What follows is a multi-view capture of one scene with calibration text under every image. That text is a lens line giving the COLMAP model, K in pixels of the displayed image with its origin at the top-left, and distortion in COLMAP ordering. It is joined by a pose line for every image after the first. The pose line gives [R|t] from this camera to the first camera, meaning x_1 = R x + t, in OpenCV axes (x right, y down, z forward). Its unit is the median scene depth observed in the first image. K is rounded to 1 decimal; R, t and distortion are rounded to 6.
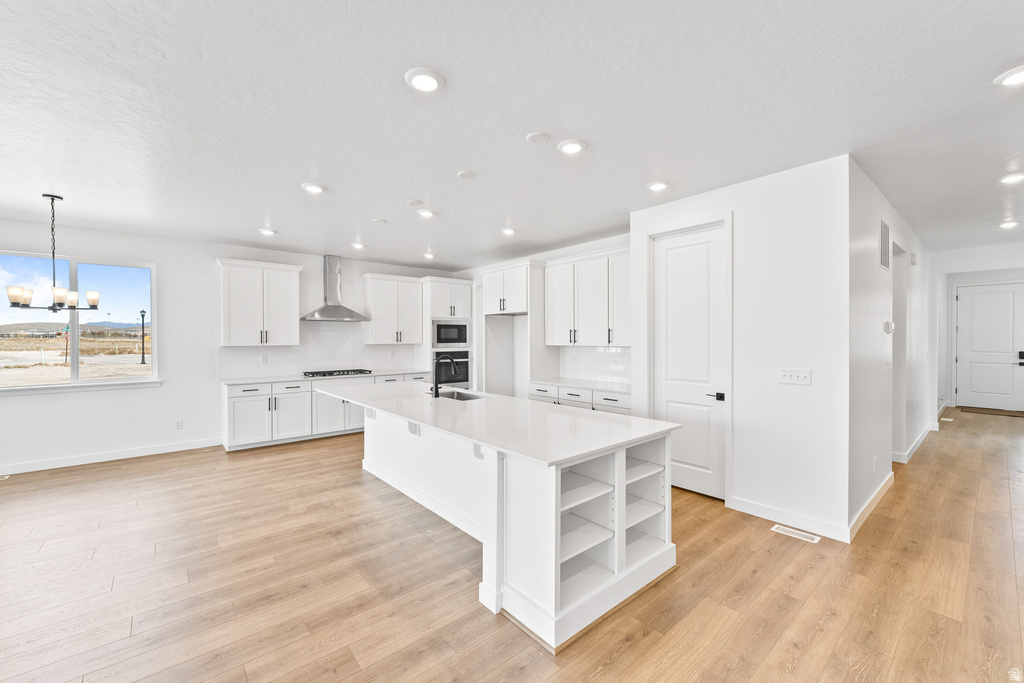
lens RADIAL K [[411.7, 0, 511.7], [0, 411.7, 341.3], [0, 0, 1]] dist [0.001808, 0.000205]
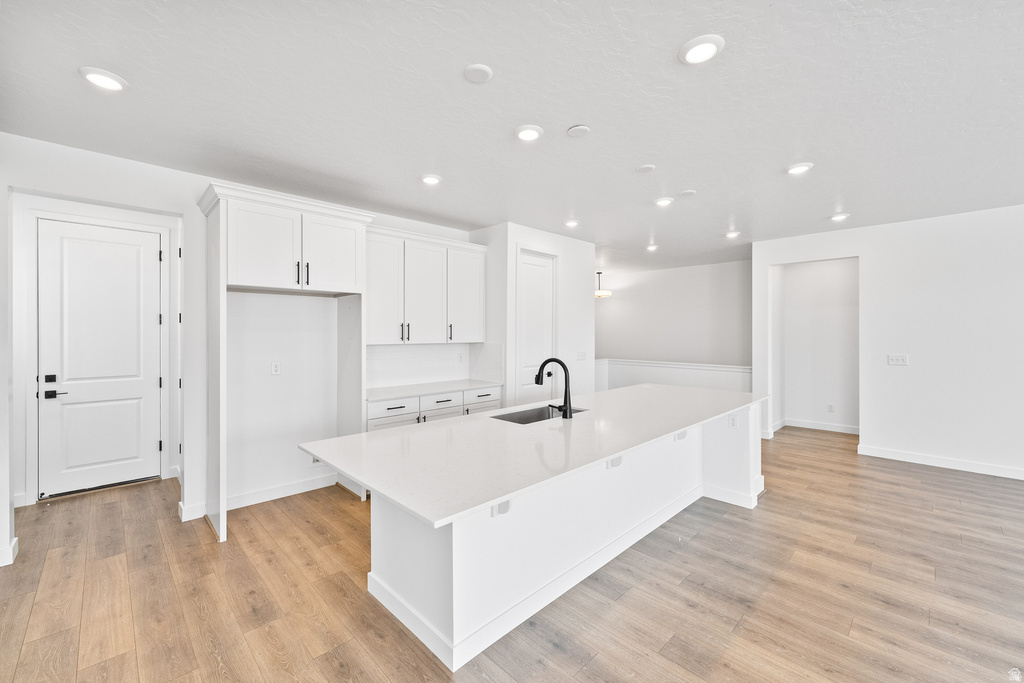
lens RADIAL K [[411.7, 0, 518.9], [0, 411.7, 333.5], [0, 0, 1]] dist [0.001808, 0.000205]
pose [[-0.069421, 0.004890, 0.997575, -1.293749], [0.013906, 0.999896, -0.003934, -0.008253], [-0.997491, 0.013600, -0.069482, 1.660057]]
